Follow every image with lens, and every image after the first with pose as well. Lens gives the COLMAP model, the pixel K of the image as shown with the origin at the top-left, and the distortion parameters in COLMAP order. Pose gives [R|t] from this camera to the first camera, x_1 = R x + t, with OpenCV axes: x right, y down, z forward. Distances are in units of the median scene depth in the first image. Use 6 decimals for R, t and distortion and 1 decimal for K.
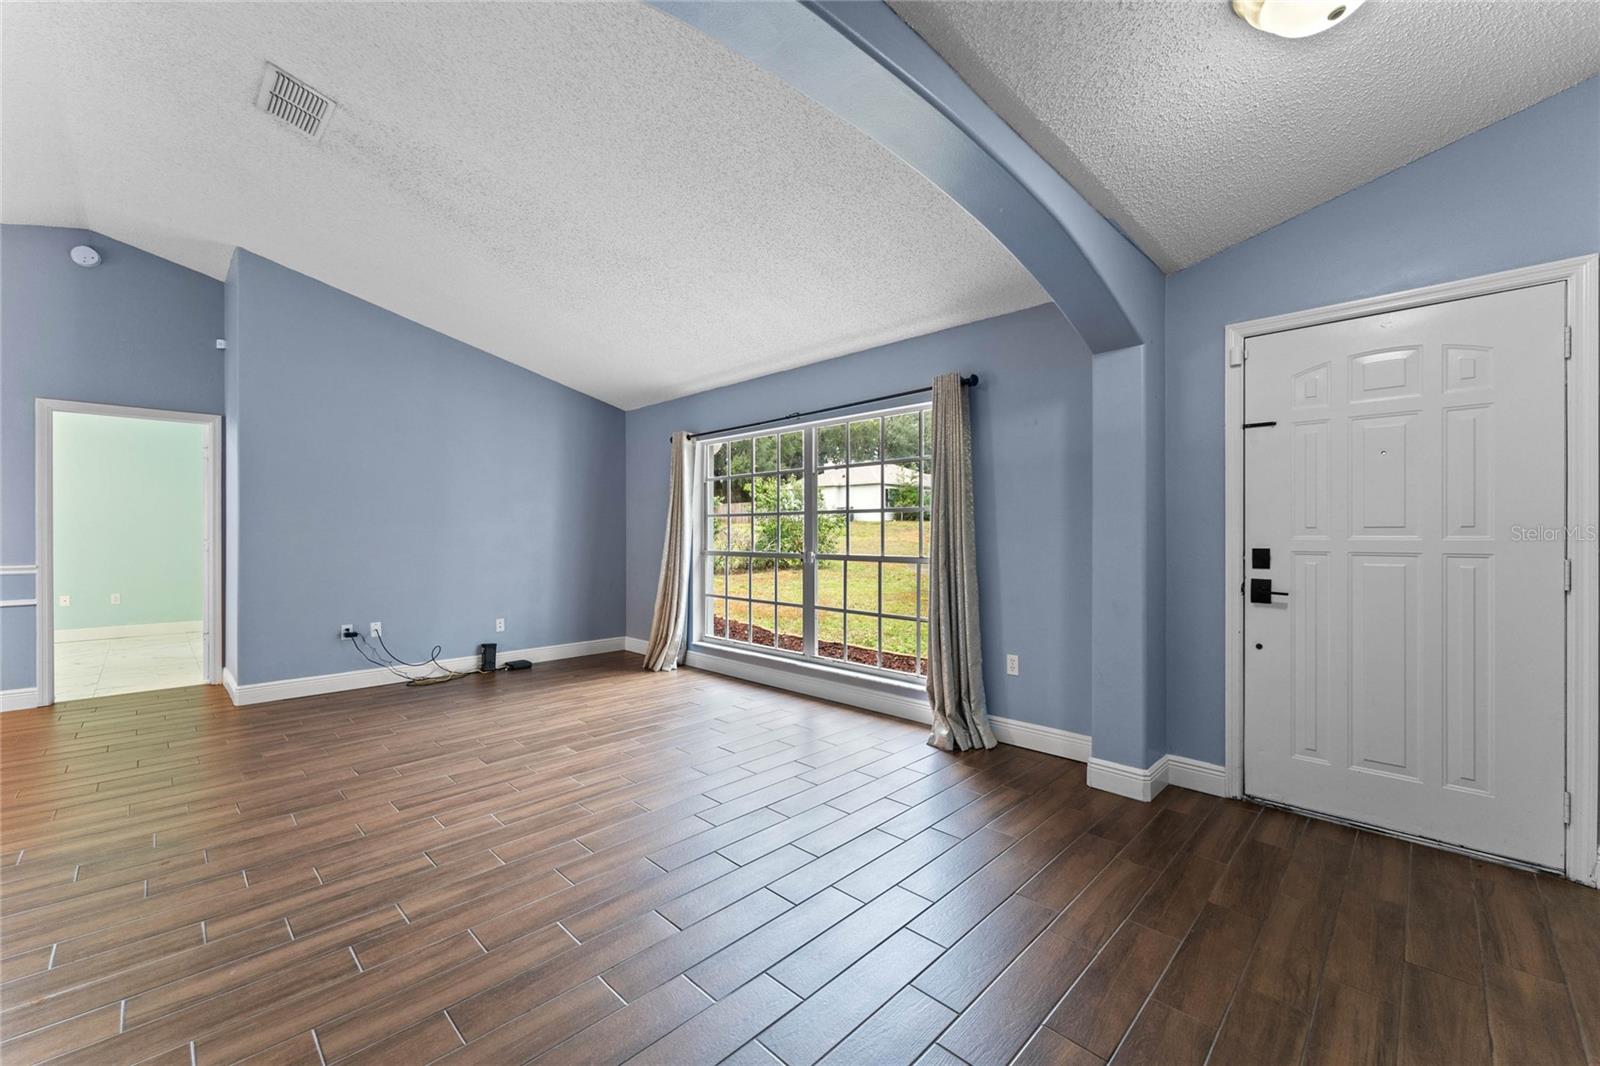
lens RADIAL K [[652.3, 0, 796.5], [0, 652.3, 530.1], [0, 0, 1]] dist [0.003351, -0.000023]
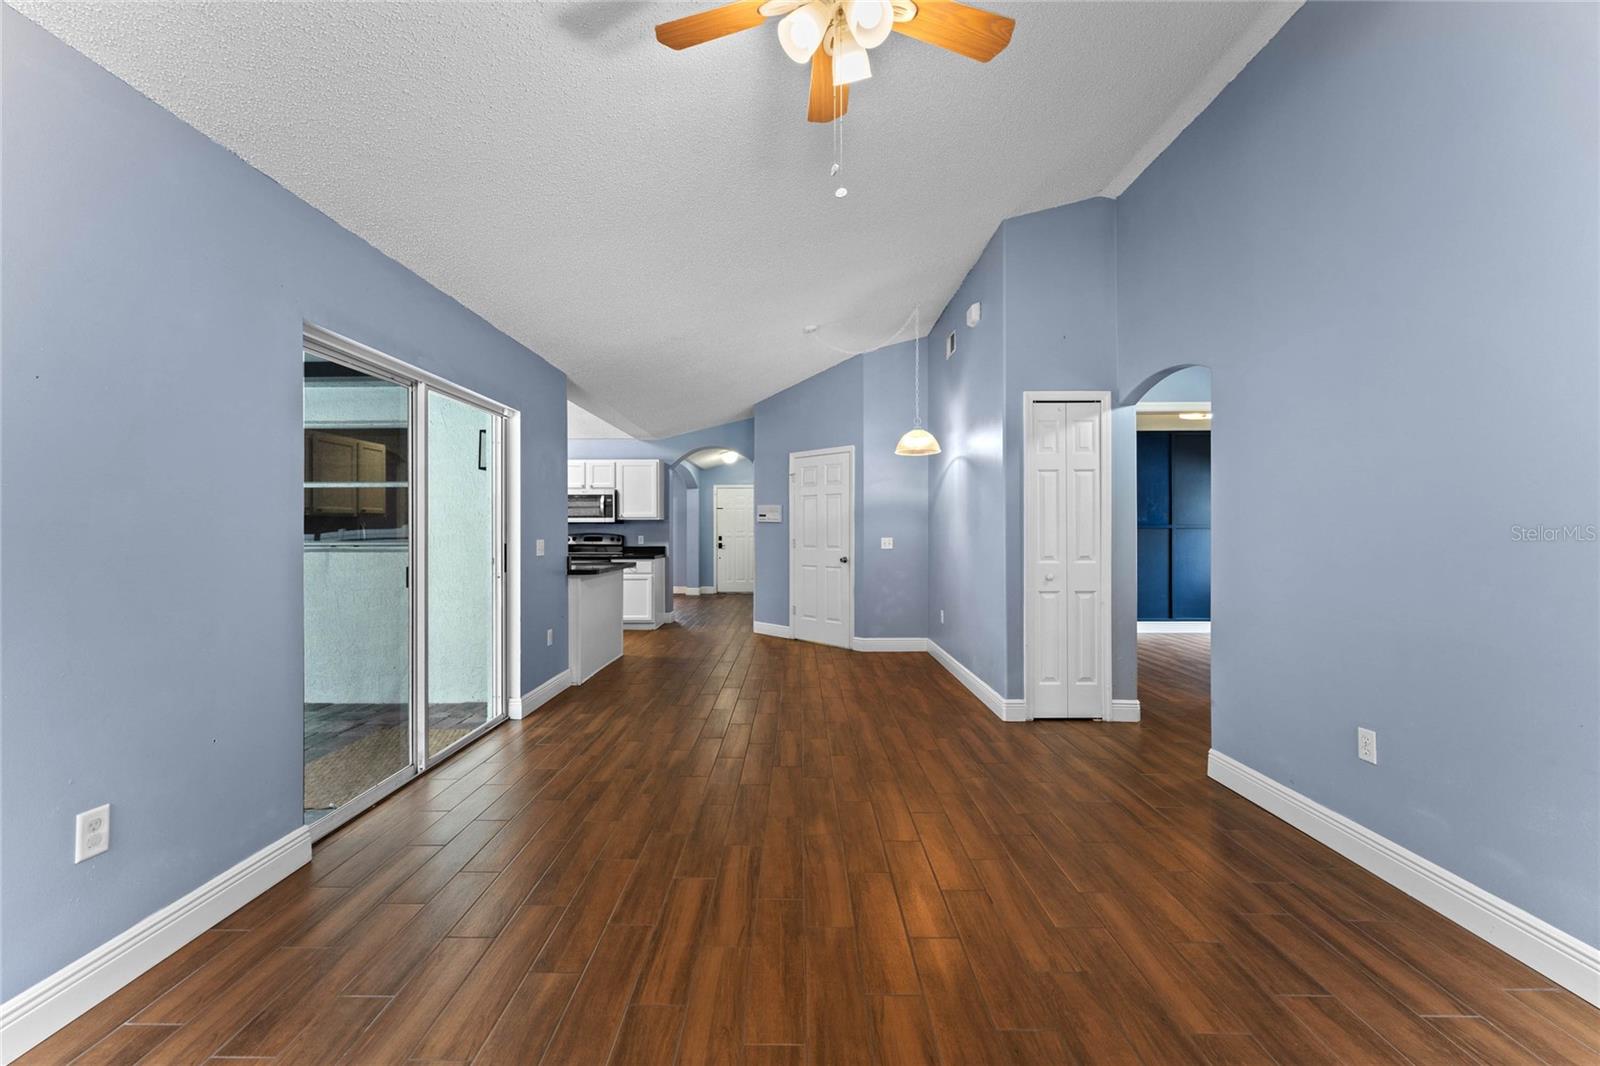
lens RADIAL K [[652.3, 0, 794.5], [0, 652.3, 528.9], [0, 0, 1]] dist [0.003351, -0.000023]
pose [[0.733843, -0.003087, 0.679312, -1.485924], [0.001940, 0.999995, 0.002449, -0.021018], [-0.679316, -0.000479, 0.733846, -1.996216]]
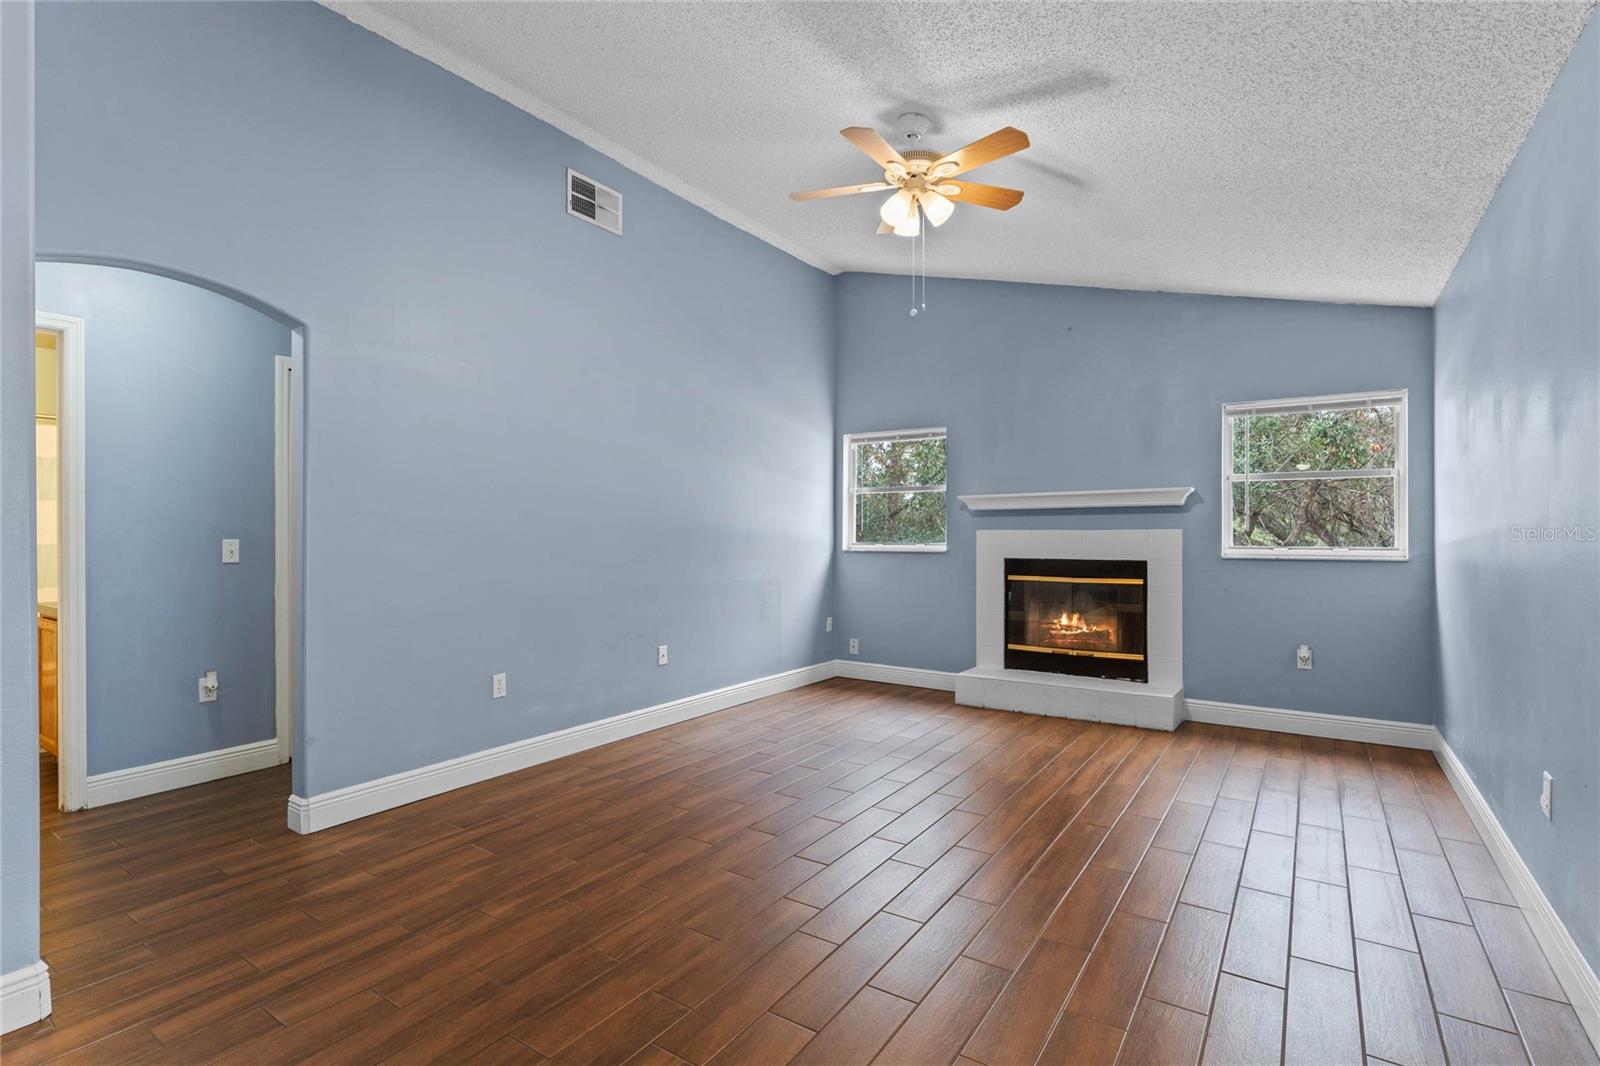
lens RADIAL K [[760.2, 0, 793.6], [0, 760.2, 535.8], [0, 0, 1]] dist [-0.015437, -0.000267]
pose [[-0.988087, 0.000928, -0.153895, -0.875190], [0.000613, 0.999998, 0.002096, -0.009062], [0.153897, 0.001976, -0.988085, -0.847854]]
